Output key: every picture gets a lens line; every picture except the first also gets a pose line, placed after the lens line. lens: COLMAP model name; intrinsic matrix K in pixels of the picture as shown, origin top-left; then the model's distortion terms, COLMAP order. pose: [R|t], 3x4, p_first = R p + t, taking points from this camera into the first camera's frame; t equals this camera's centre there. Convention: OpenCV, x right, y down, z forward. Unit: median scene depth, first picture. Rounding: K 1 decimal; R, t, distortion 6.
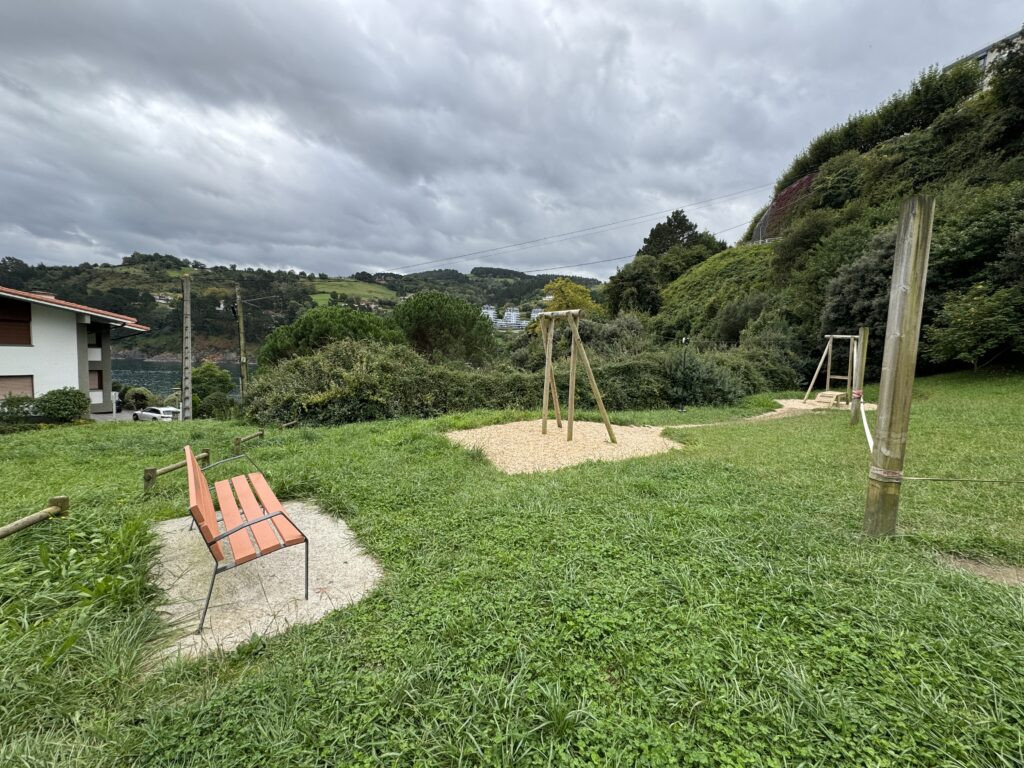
lens RADIAL K [[407.9, 0, 511.6], [0, 407.9, 383.6], [0, 0, 1]] dist [-0.001999, 0.000147]
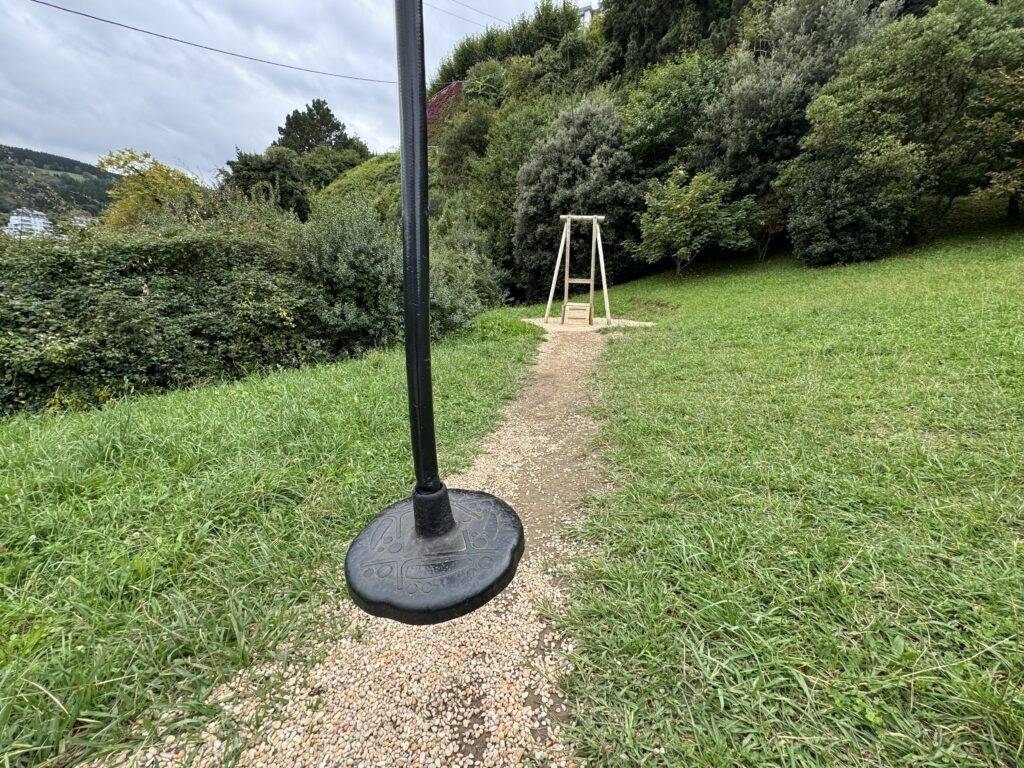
lens RADIAL K [[407.9, 0, 511.6], [0, 407.9, 383.6], [0, 0, 1]] dist [-0.001999, 0.000147]
pose [[0.719555, -0.167101, 0.674031, 0.127034], [0.059794, 0.981921, 0.179599, 0.012612], [-0.691856, -0.088929, 0.716538, 0.309895]]
